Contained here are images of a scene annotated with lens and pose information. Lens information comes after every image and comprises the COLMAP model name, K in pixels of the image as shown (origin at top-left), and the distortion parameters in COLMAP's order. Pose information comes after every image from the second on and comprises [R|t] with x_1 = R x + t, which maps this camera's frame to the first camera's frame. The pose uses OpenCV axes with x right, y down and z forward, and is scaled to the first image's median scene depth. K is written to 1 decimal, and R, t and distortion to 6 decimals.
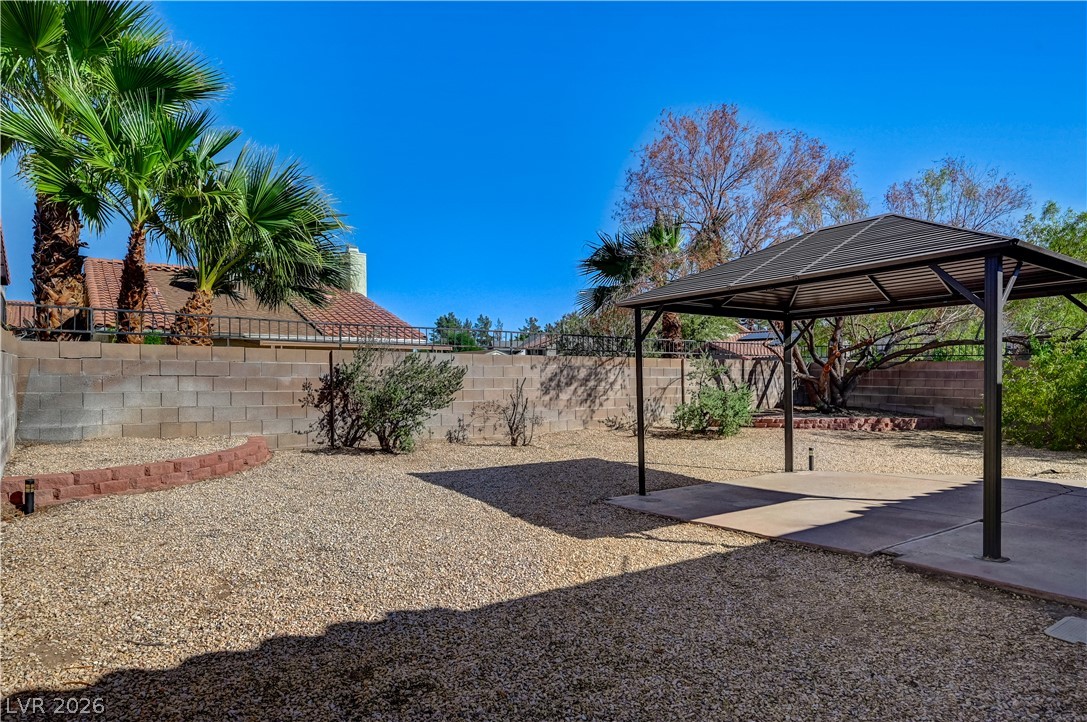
lens RADIAL K [[665.4, 0, 542.7], [0, 665.4, 381.6], [0, 0, 1]] dist [0.001273, -0.001710]
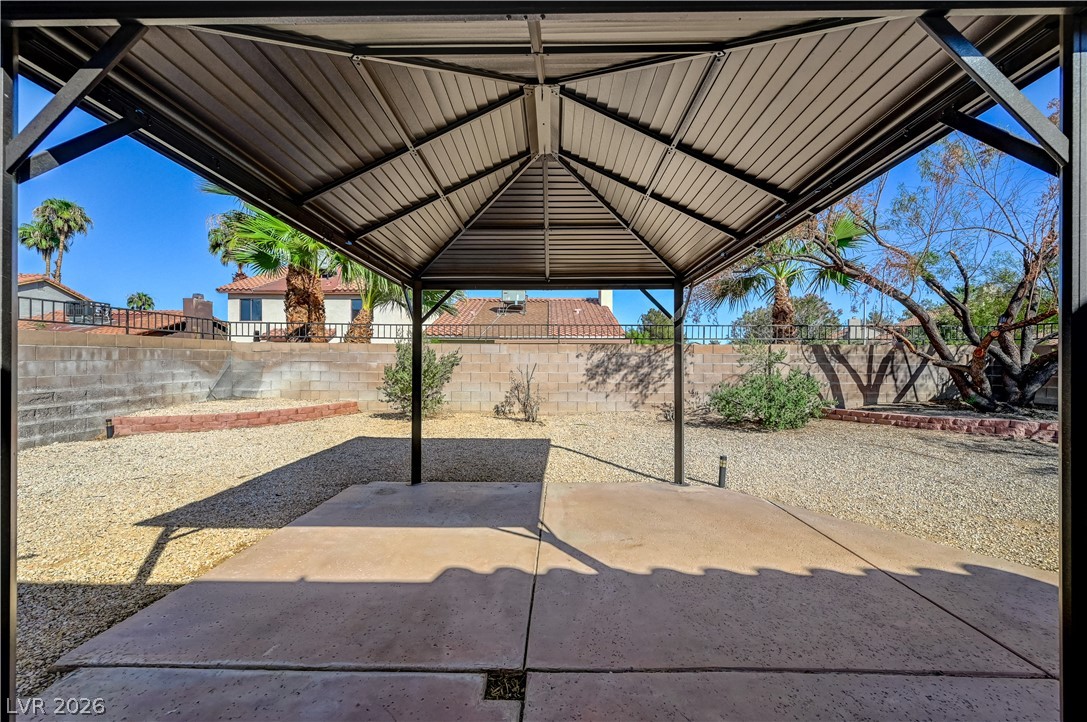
lens RADIAL K [[430.8, 0, 544.0], [0, 430.8, 367.1], [0, 0, 1]] dist [-0.000319, 0.000181]
pose [[0.799581, 0.005851, -0.600530, 0.546004], [-0.008764, 0.999960, -0.001926, 0.001937], [0.600495, 0.006803, 0.799600, 0.507720]]
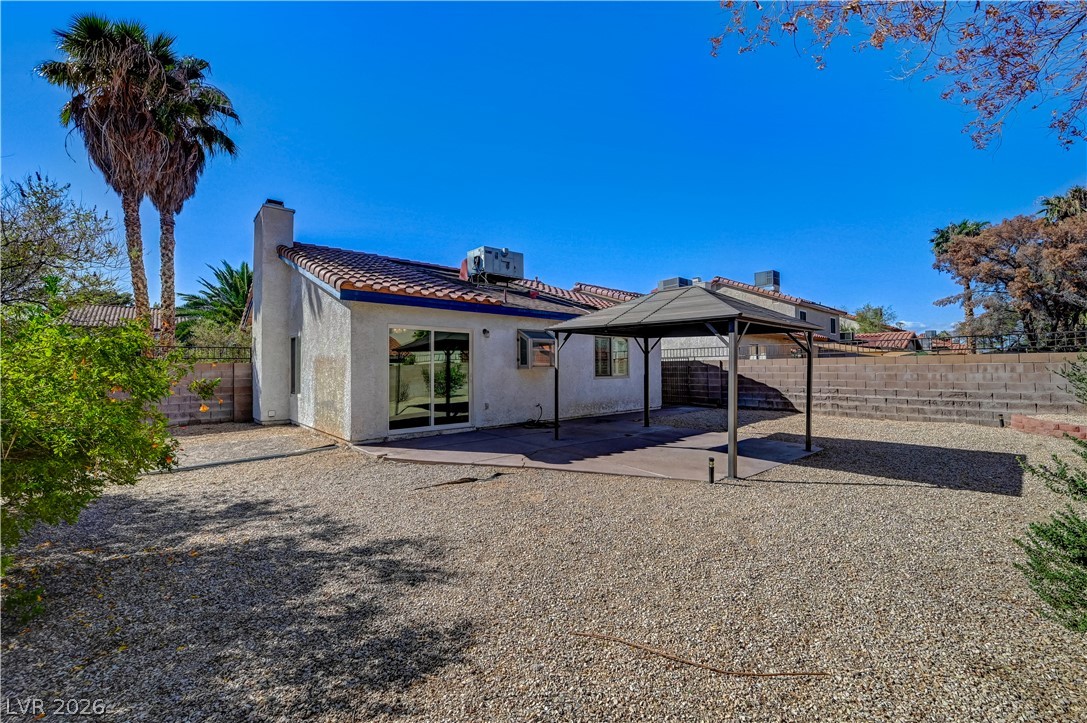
lens RADIAL K [[433.9, 0, 549.4], [0, 433.9, 354.7], [0, 0, 1]] dist [0.000544, 0.000030]
pose [[-0.995357, -0.002513, -0.096217, 0.705964], [-0.001353, 0.999926, -0.012123, -0.034569], [0.096240, -0.011936, -0.995287, 1.603774]]
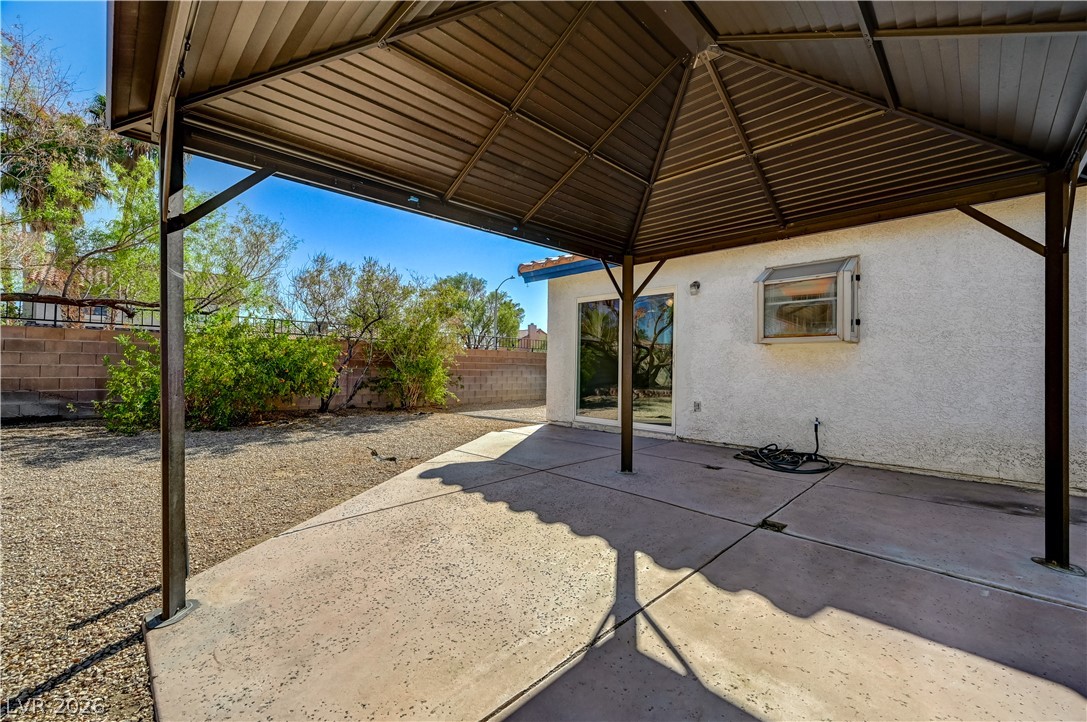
lens RADIAL K [[439.1, 0, 543.8], [0, 439.1, 367.1], [0, 0, 1]] dist [-0.001209, -0.000079]
pose [[-0.156301, -0.007369, 0.987682, 0.133348], [0.001854, 0.999968, 0.007754, 0.014442], [-0.987708, 0.003043, -0.156283, 0.859145]]
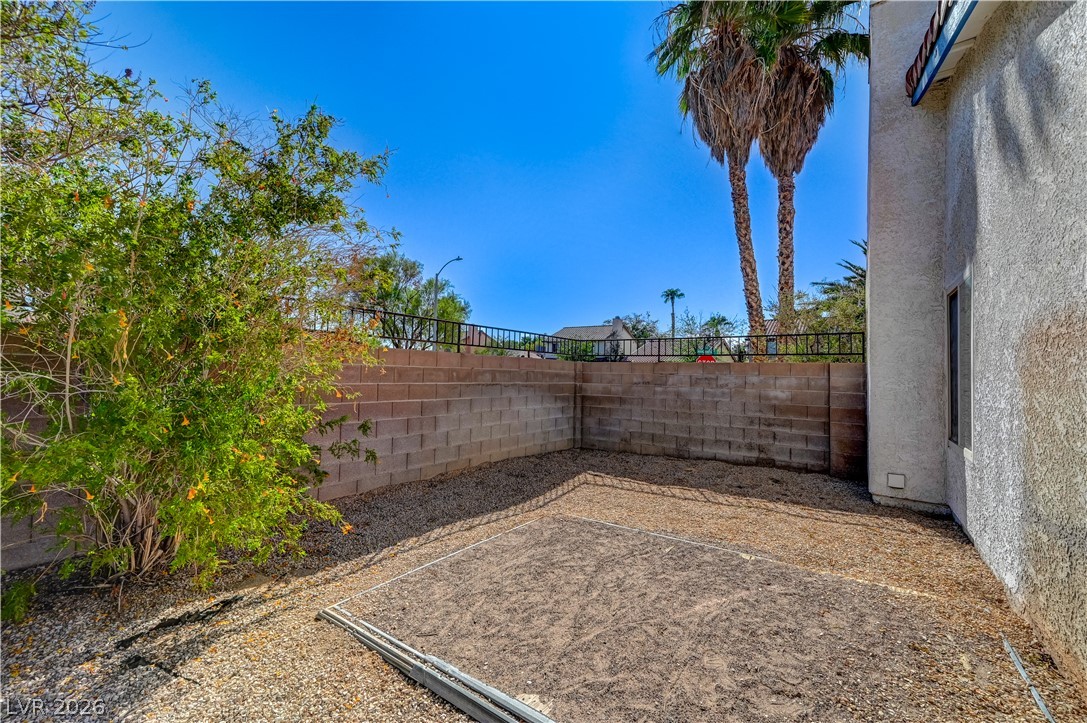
lens RADIAL K [[433.1, 0, 543.5], [0, 433.1, 361.5], [0, 0, 1]] dist [0.001543, -0.000233]
pose [[-0.304863, 0.011660, 0.952325, 1.005828], [-0.008927, 0.999846, -0.015099, -0.011528], [-0.952354, -0.013104, -0.304712, 0.862388]]
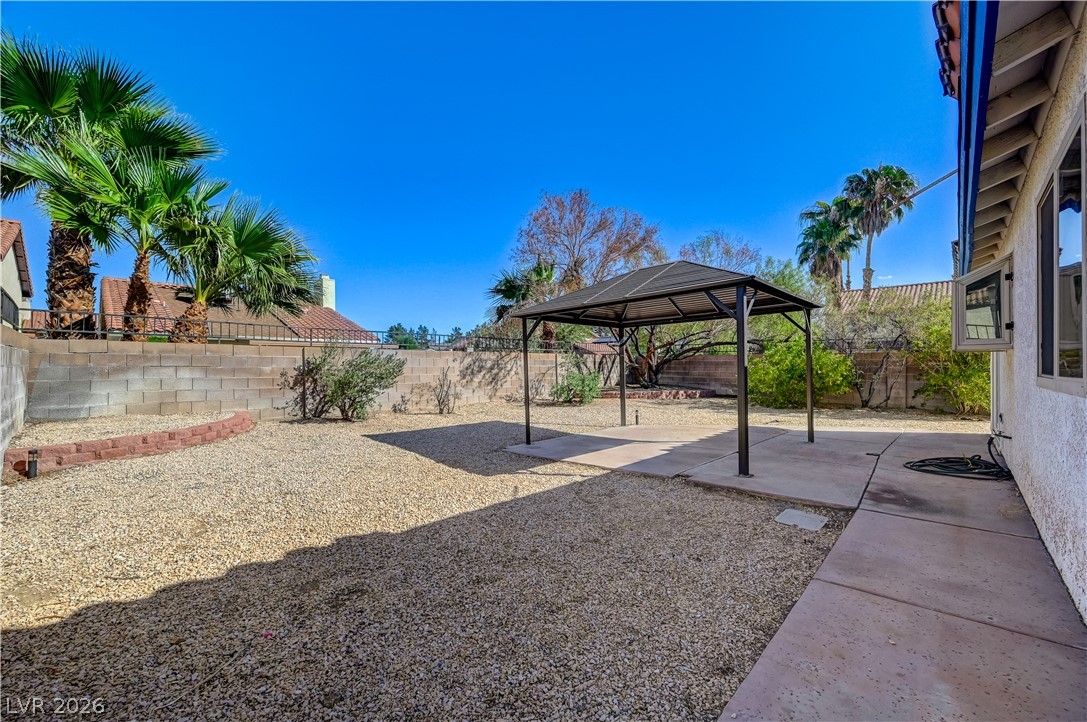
lens RADIAL K [[444.9, 0, 543.5], [0, 444.9, 361.0], [0, 0, 1]] dist [0.001139, 0.000546]
pose [[0.984814, -0.004910, 0.173543, 0.010169], [0.008761, 0.999732, -0.021427, 0.005693], [-0.173391, 0.022622, 0.984593, 0.014895]]
